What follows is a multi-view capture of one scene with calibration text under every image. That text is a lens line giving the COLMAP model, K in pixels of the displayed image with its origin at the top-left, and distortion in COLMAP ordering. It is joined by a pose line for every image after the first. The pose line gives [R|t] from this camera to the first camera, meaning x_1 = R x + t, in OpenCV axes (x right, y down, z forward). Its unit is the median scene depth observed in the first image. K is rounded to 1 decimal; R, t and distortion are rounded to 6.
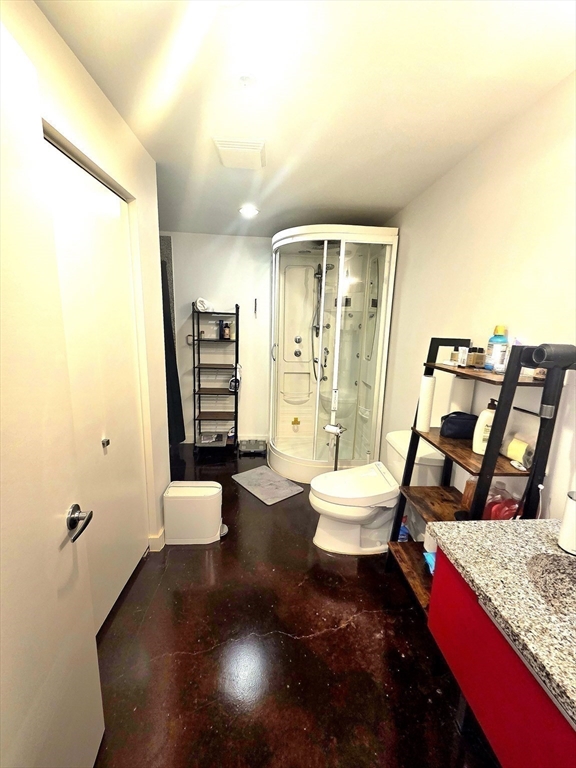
lens RADIAL K [[312.9, 0, 291.0], [0, 312.9, 385.5], [0, 0, 1]] dist [0.001366, 0.000485]
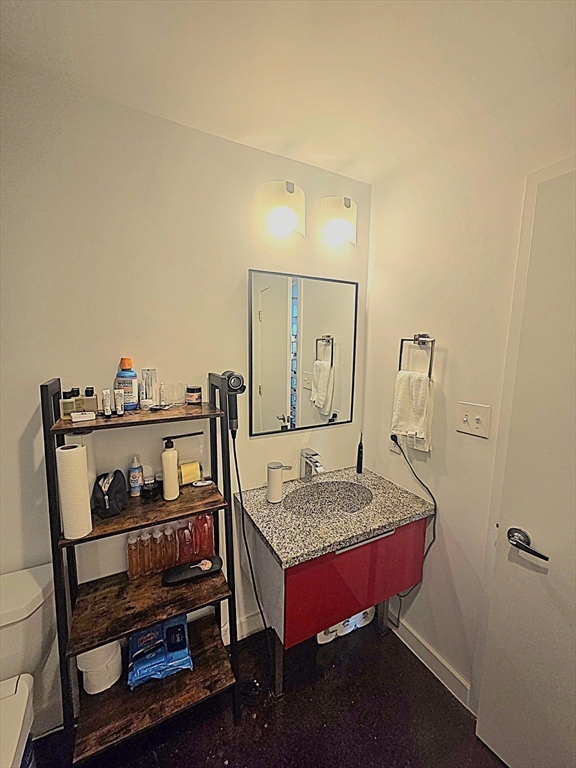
lens RADIAL K [[312.9, 0, 291.0], [0, 312.9, 385.5], [0, 0, 1]] dist [0.001366, 0.000485]
pose [[-0.401780, -0.159306, 0.901773, -0.285501], [0.153500, 0.959102, 0.237825, -0.246178], [-0.902779, 0.233975, -0.360895, 0.895652]]
